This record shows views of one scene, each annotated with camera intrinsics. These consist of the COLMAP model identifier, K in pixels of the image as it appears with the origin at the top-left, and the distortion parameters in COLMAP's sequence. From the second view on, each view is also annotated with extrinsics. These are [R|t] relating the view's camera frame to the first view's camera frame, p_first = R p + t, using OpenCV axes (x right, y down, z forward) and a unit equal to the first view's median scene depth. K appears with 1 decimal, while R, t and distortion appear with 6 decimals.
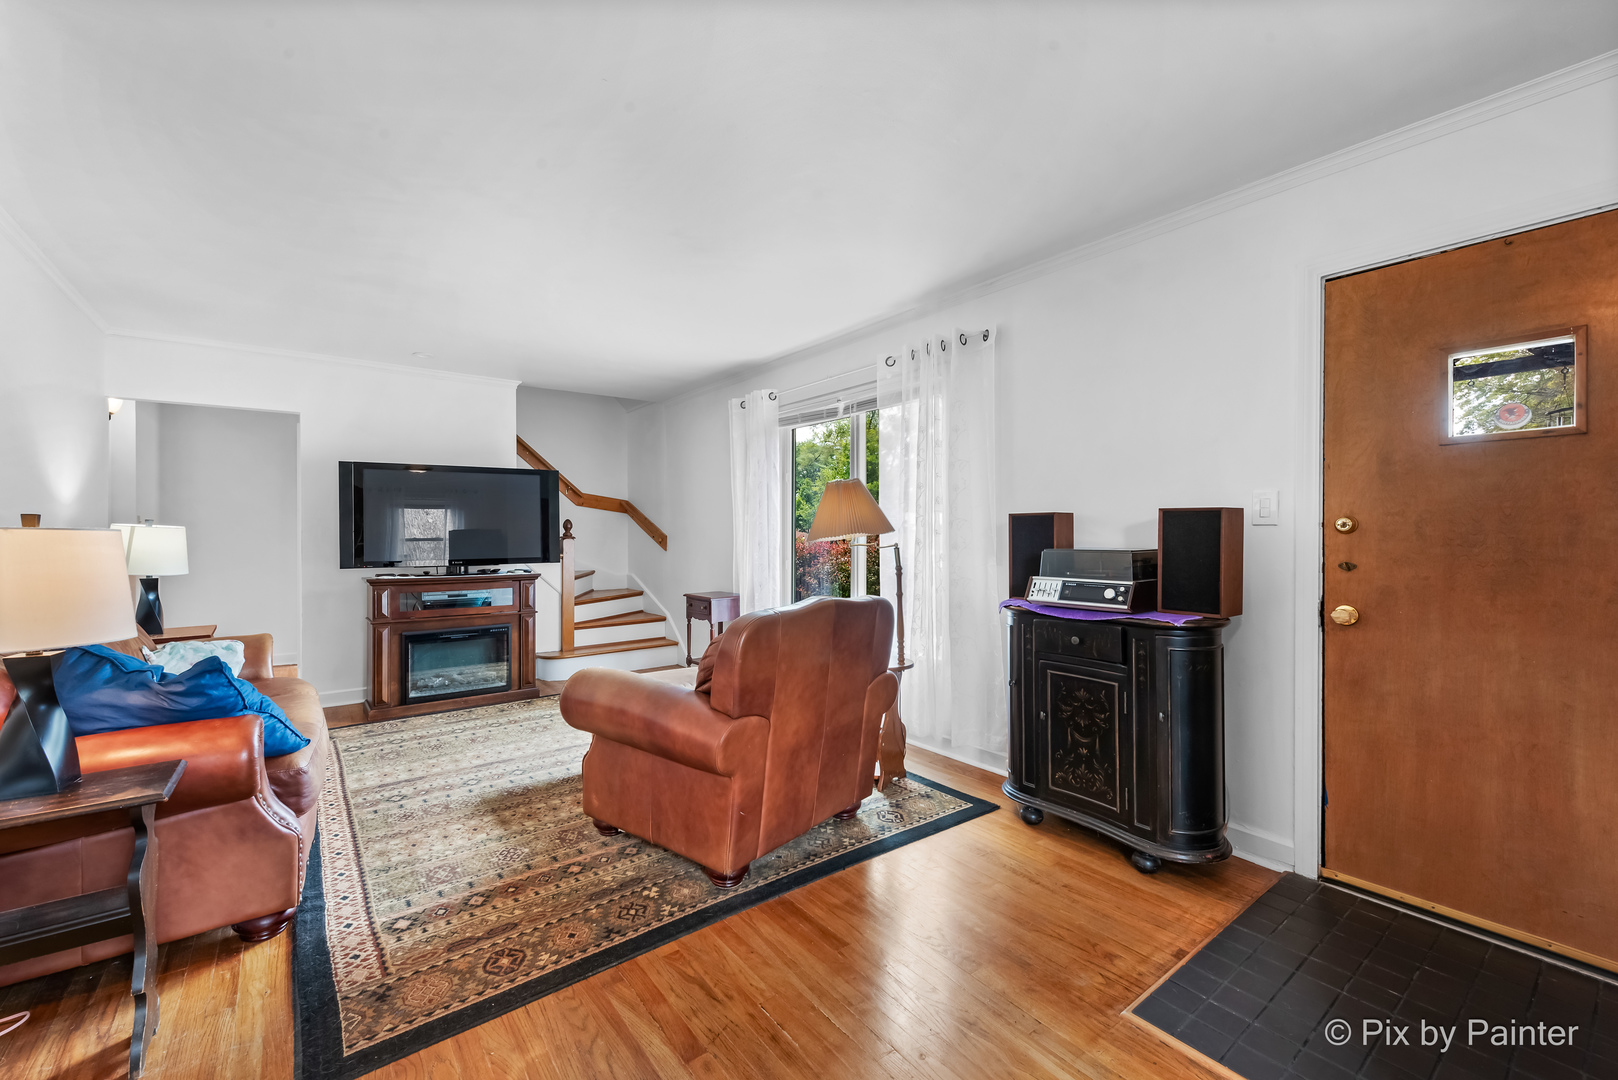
lens RADIAL K [[667.1, 0, 812.4], [0, 667.1, 529.2], [0, 0, 1]] dist [0.010946, -0.000816]
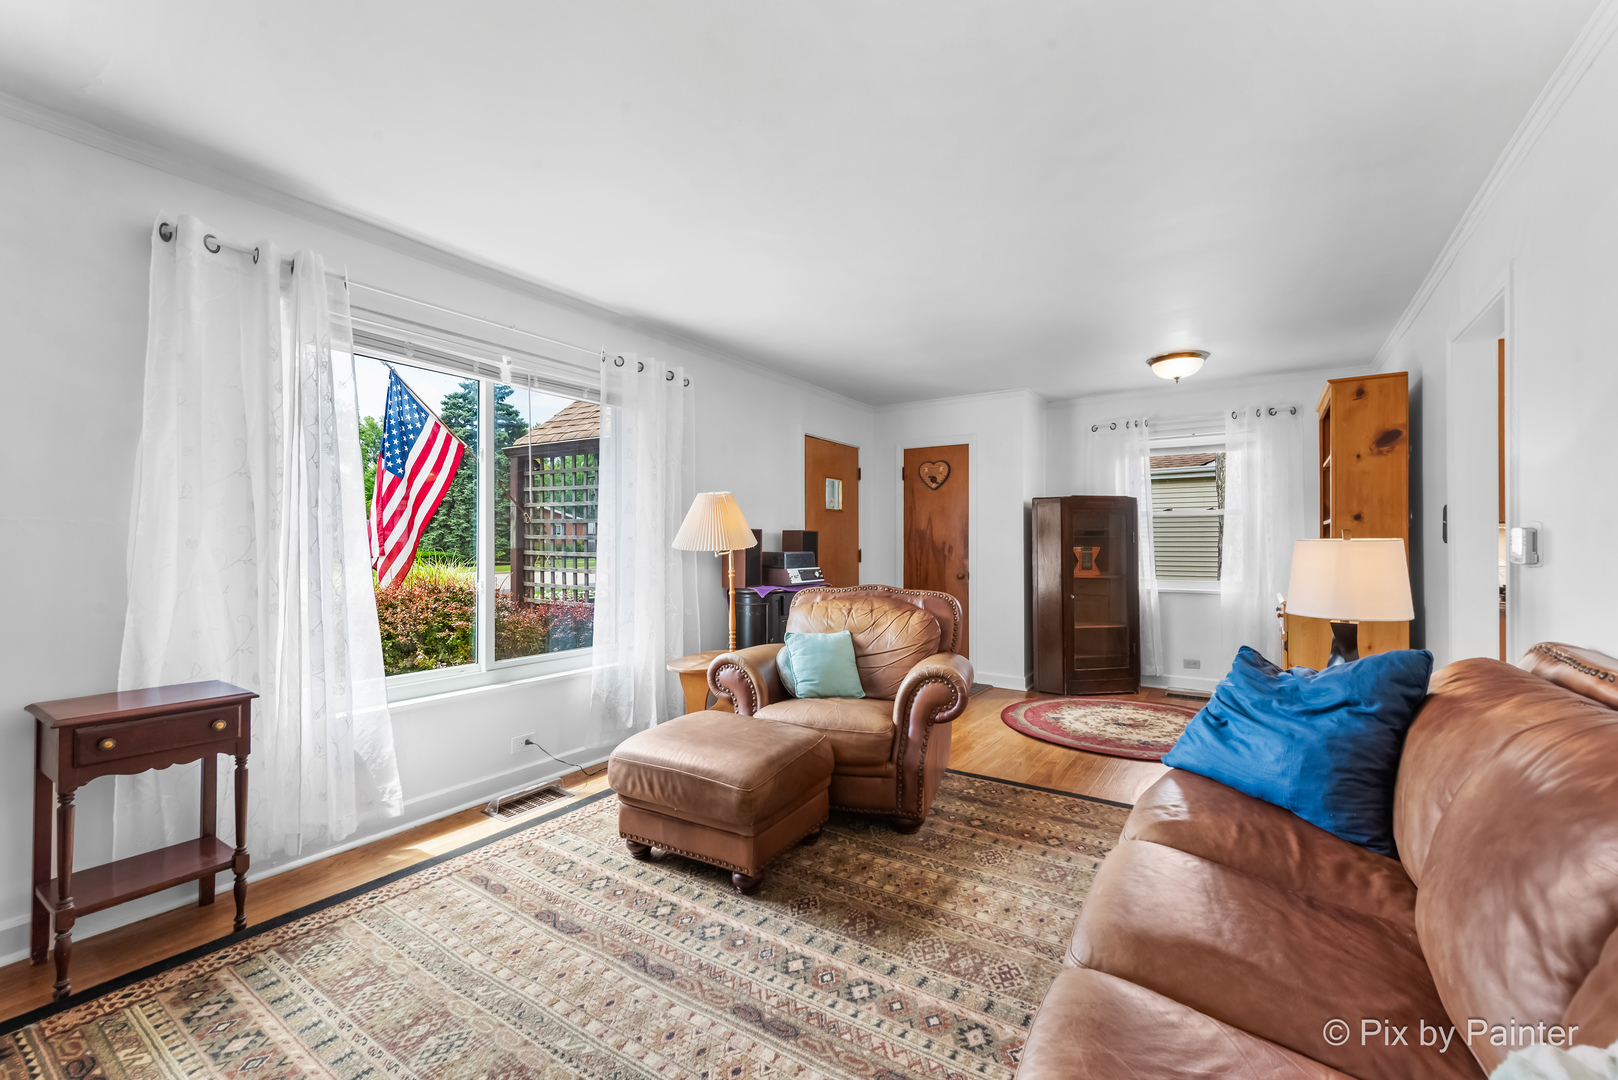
lens RADIAL K [[667.1, 0, 809.2], [0, 667.1, 547.5], [0, 0, 1]] dist [0.010946, -0.000816]
pose [[-0.318802, -0.005393, 0.947806, -1.435507], [-0.007233, 0.999969, 0.003257, 0.014101], [-0.947794, -0.005817, -0.318830, 1.721615]]
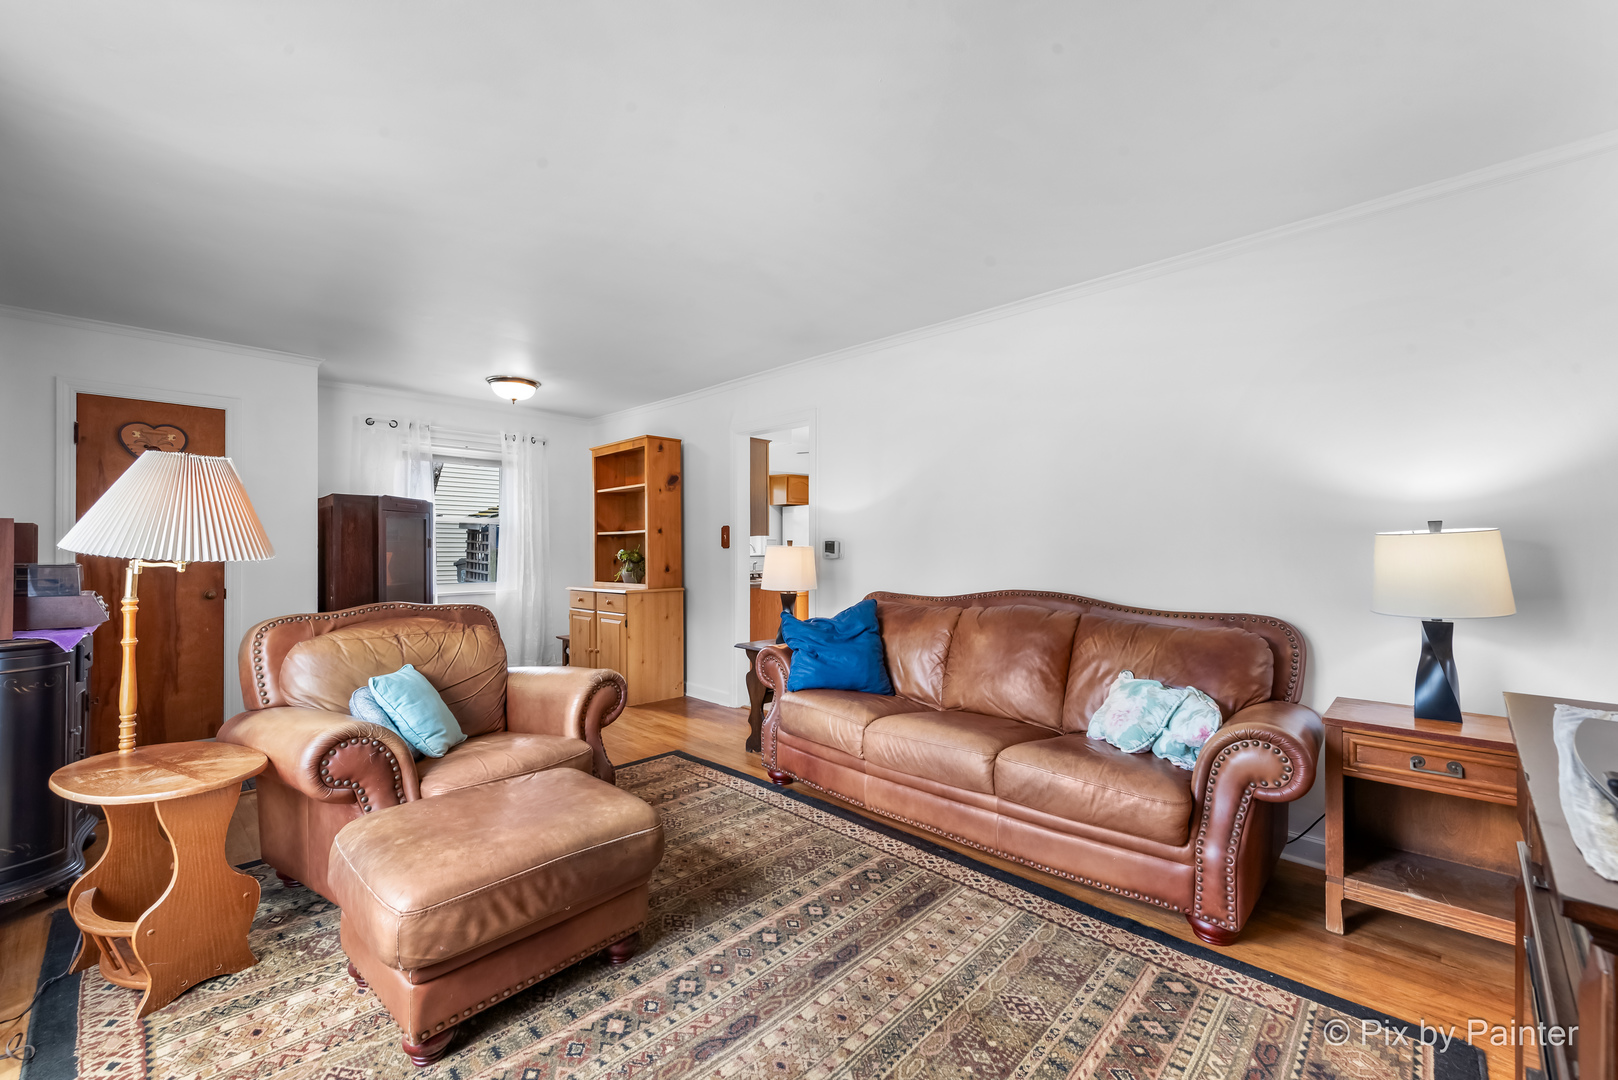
lens RADIAL K [[667.1, 0, 812.8], [0, 667.1, 547.2], [0, 0, 1]] dist [0.010946, -0.000816]
pose [[-0.990752, 0.000600, -0.135684, -0.582805], [0.001882, 0.999955, -0.009316, 0.019337], [0.135672, -0.009486, -0.990708, 2.371909]]
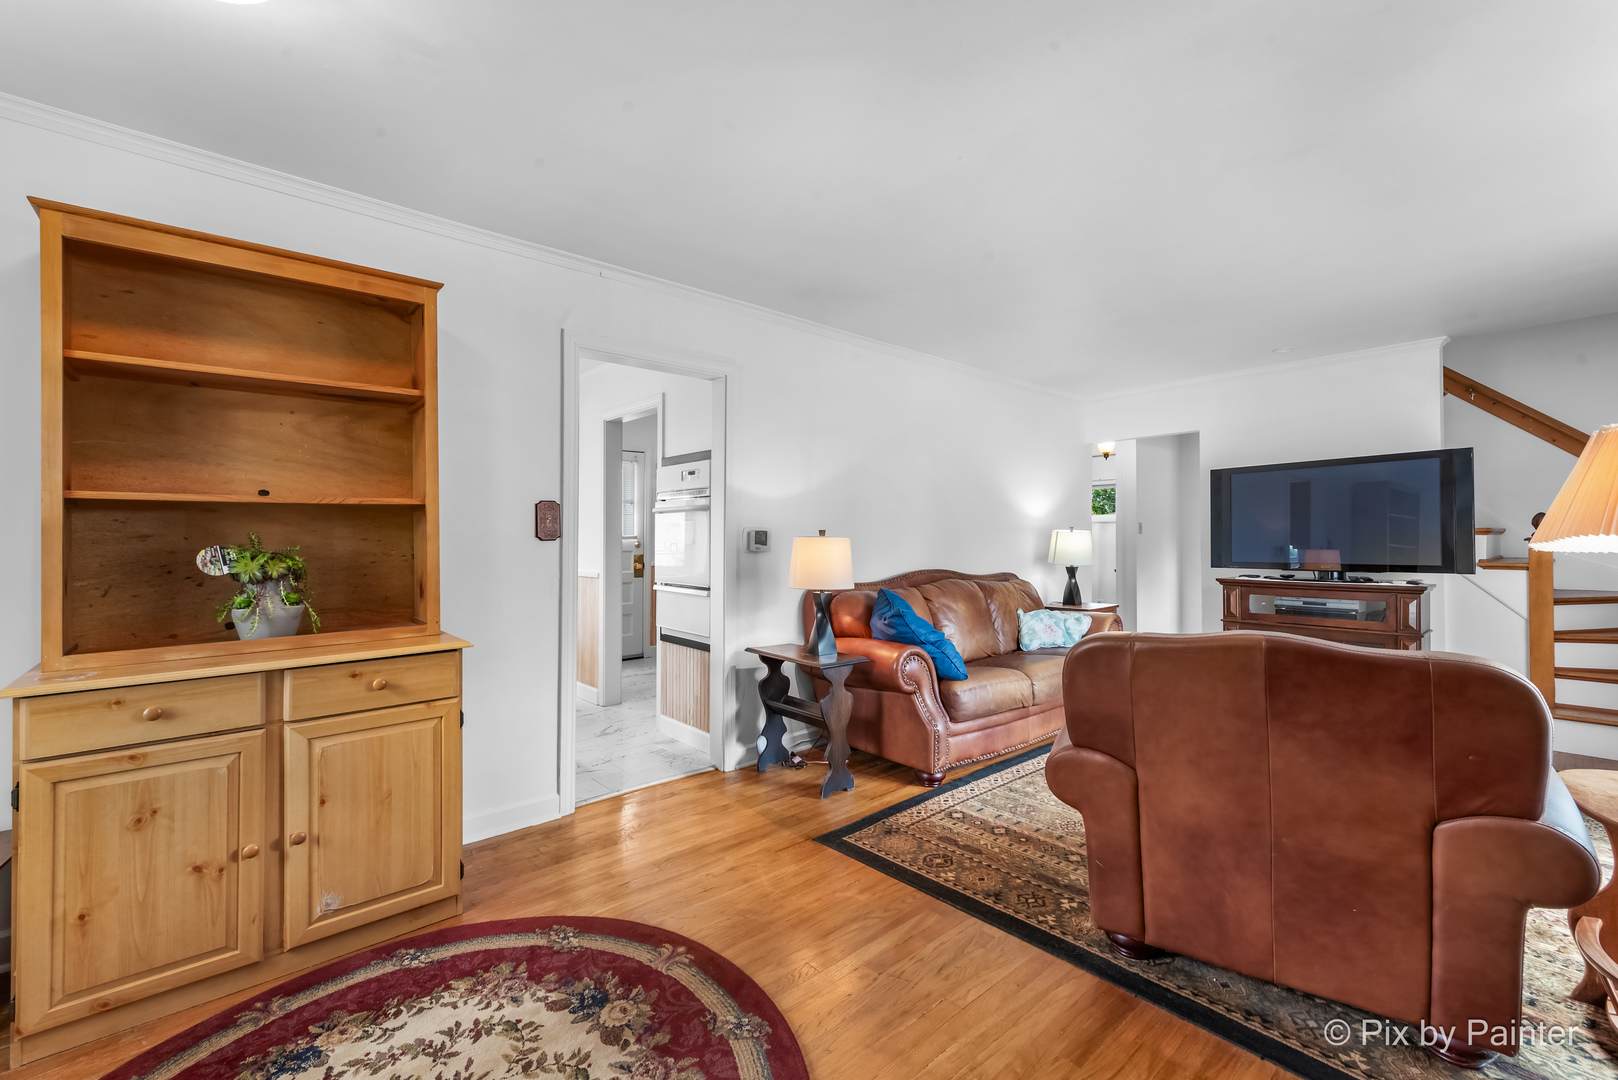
lens RADIAL K [[667.1, 0, 810.0], [0, 667.1, 533.9], [0, 0, 1]] dist [0.010946, -0.000816]
pose [[0.058382, -0.007283, -0.998268, 0.690680], [0.014639, 0.999872, -0.006438, 0.002428], [0.998187, -0.014238, 0.058481, 0.551297]]
